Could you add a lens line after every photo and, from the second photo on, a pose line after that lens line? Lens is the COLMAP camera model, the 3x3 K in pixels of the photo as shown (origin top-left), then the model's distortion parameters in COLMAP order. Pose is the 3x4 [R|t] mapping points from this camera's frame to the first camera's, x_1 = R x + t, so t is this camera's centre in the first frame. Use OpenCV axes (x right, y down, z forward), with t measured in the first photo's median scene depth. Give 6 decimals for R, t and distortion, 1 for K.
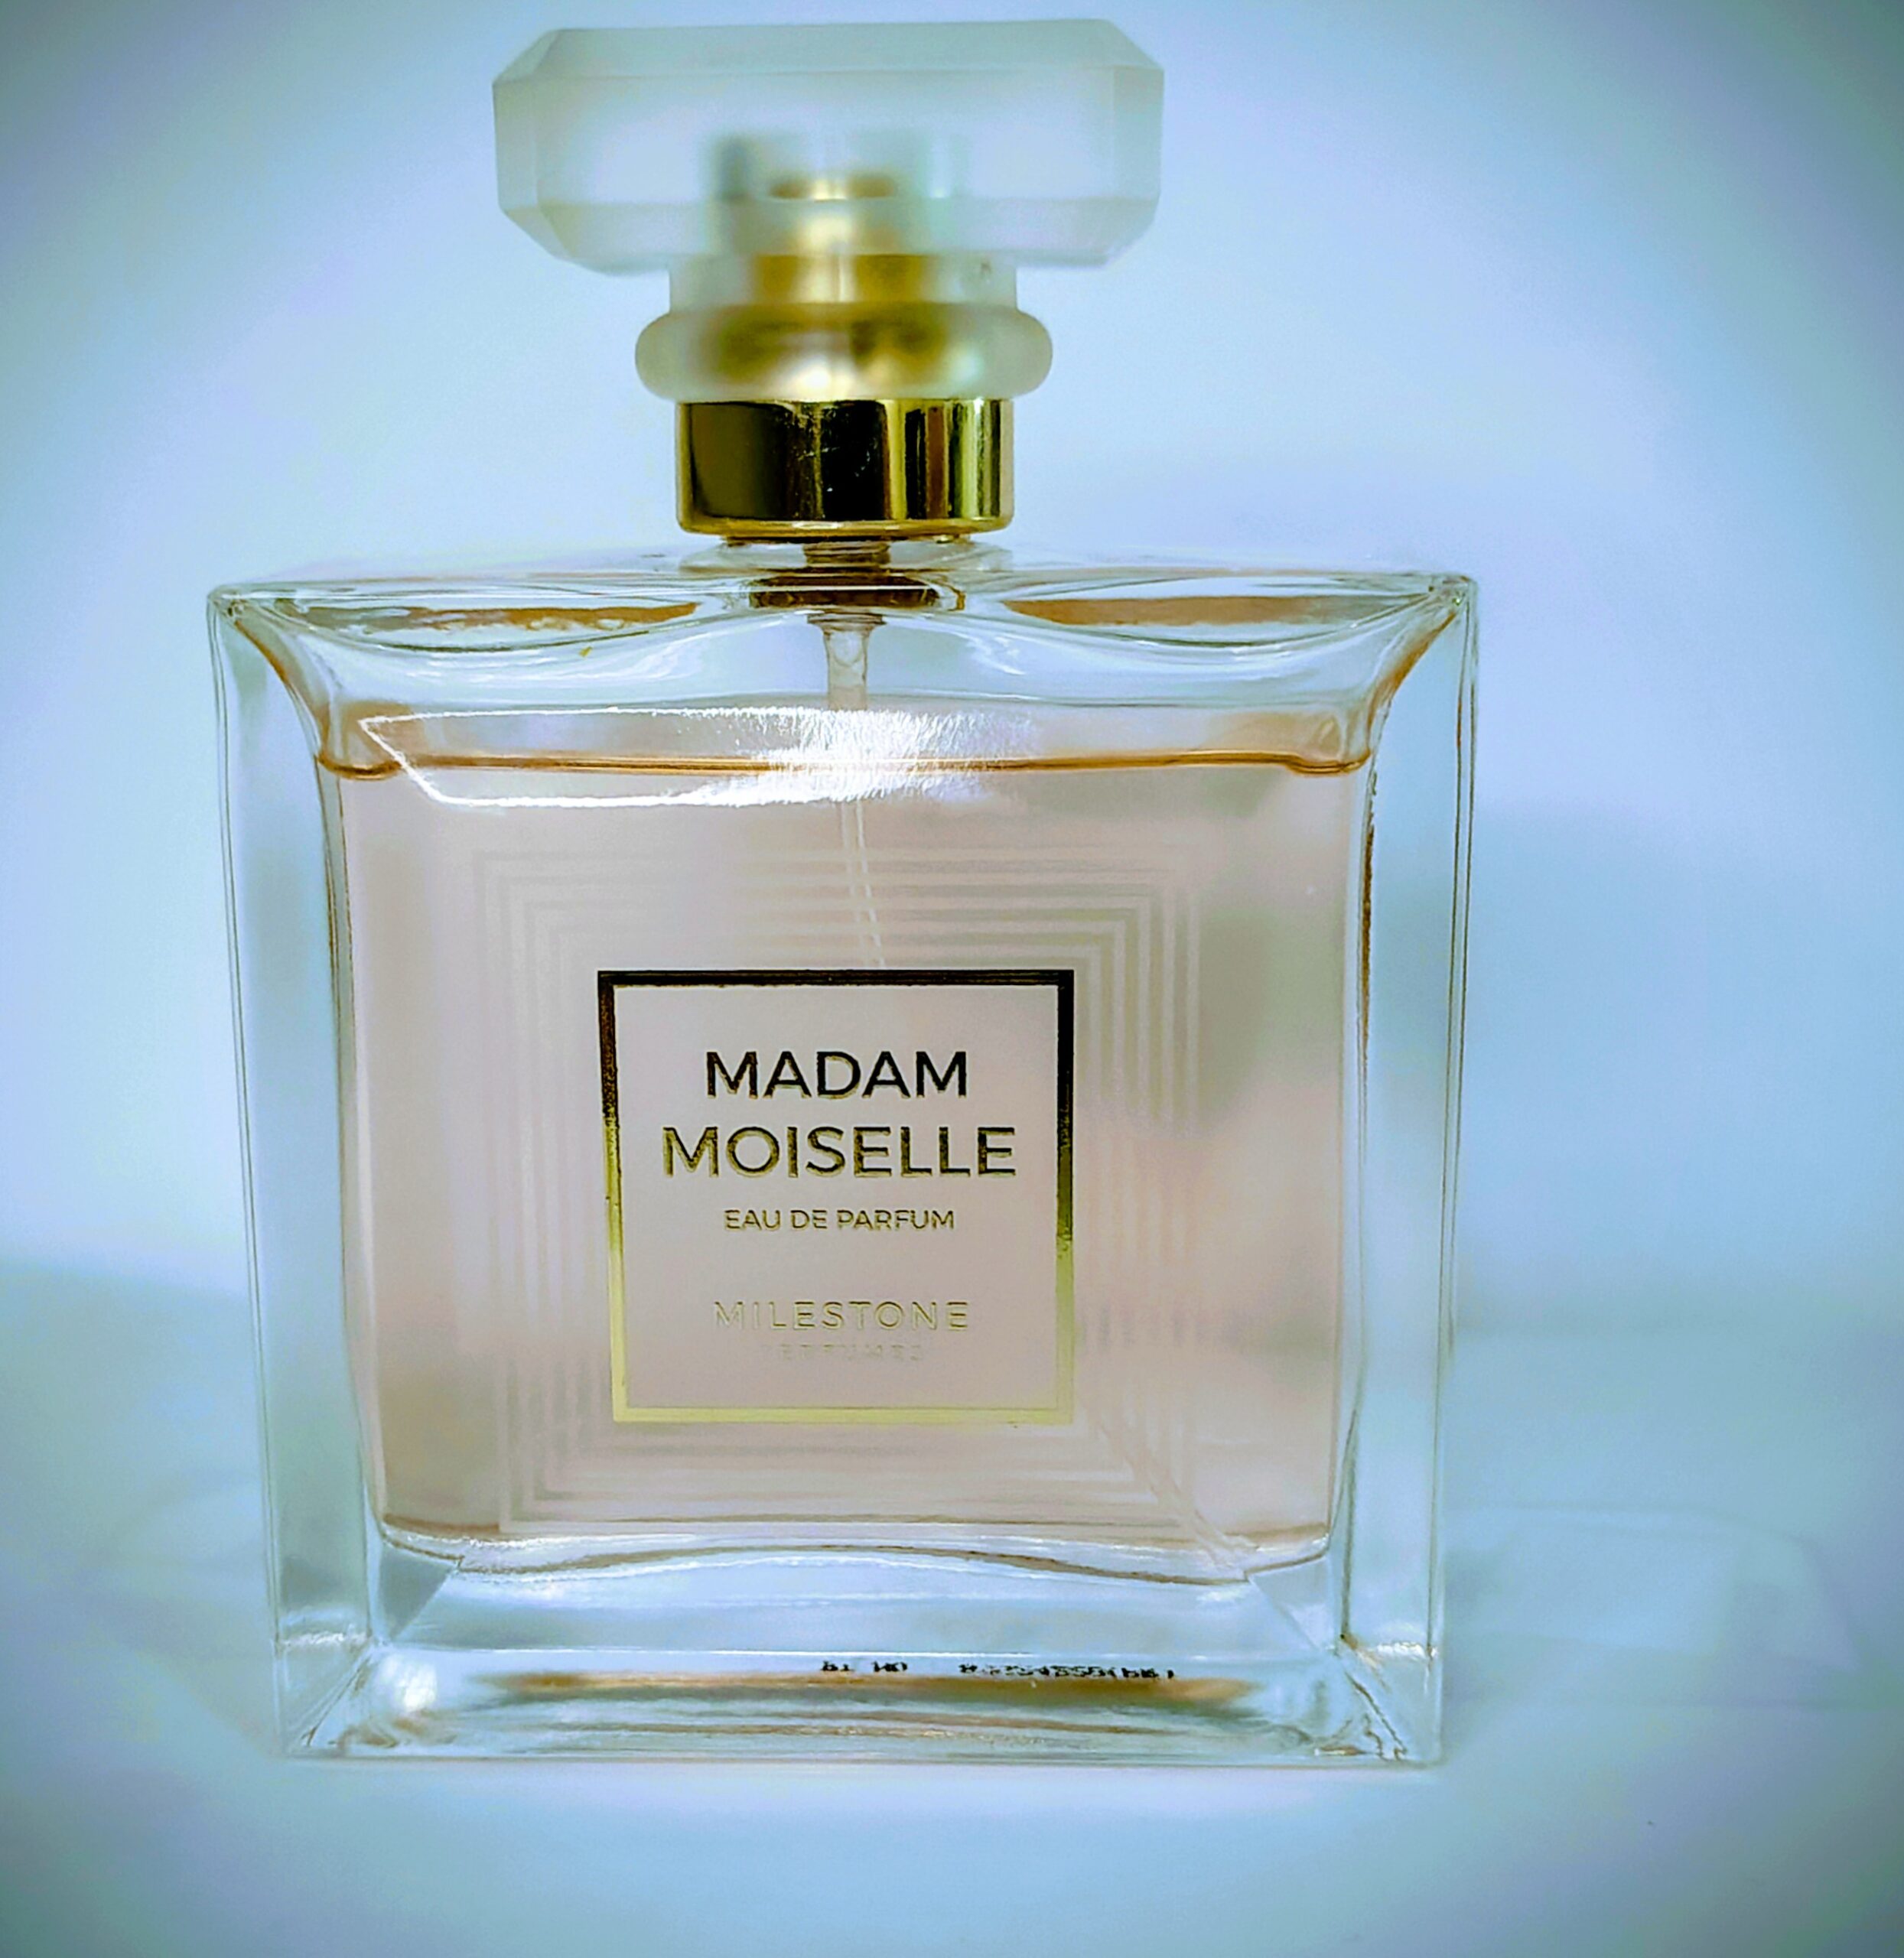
lens RADIAL K [[1598.5, 0, 955.5], [0, 1598.5, 967.1], [0, 0, 1]] dist [-0.046175, 0.008033]
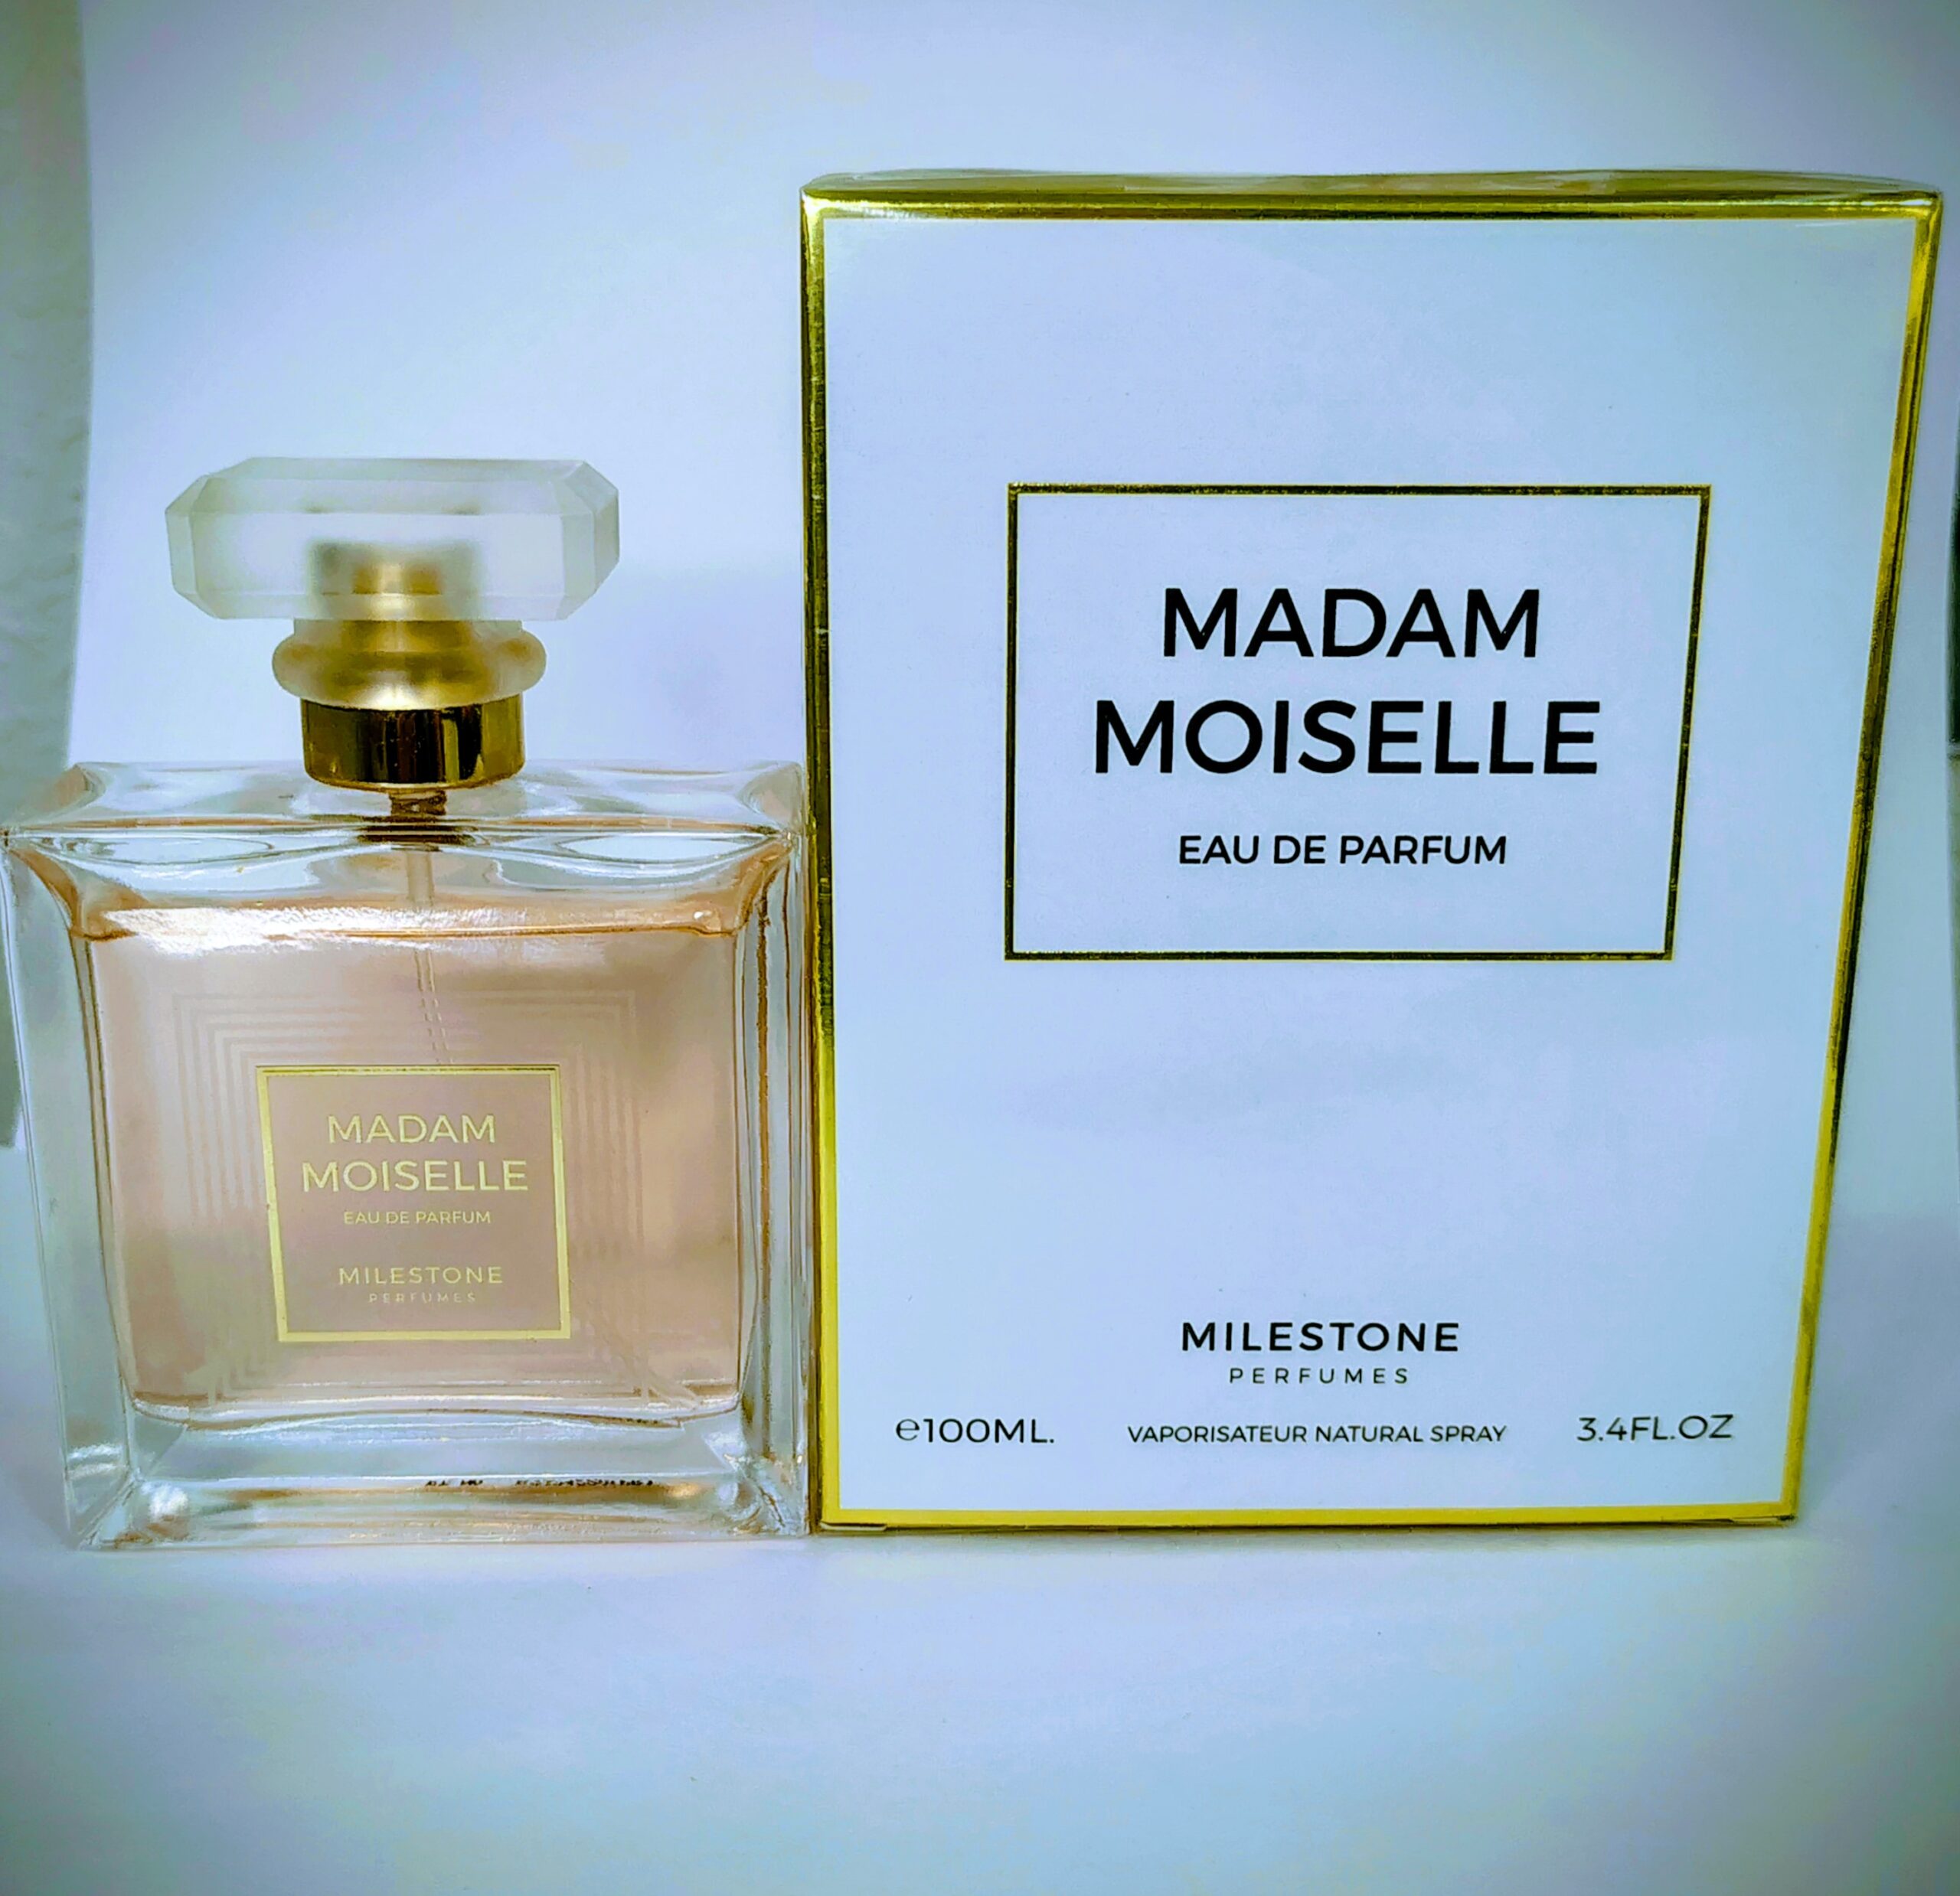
lens RADIAL K [[1599.8, 0, 983.1], [0, 1599.8, 960.0], [0, 0, 1]] dist [-0.046175, 0.008033]
pose [[0.990795, 0.008522, 0.135100, 0.268060], [-0.024744, 0.992603, 0.118860, -0.301928], [-0.133087, -0.121109, 0.983677, -0.611564]]
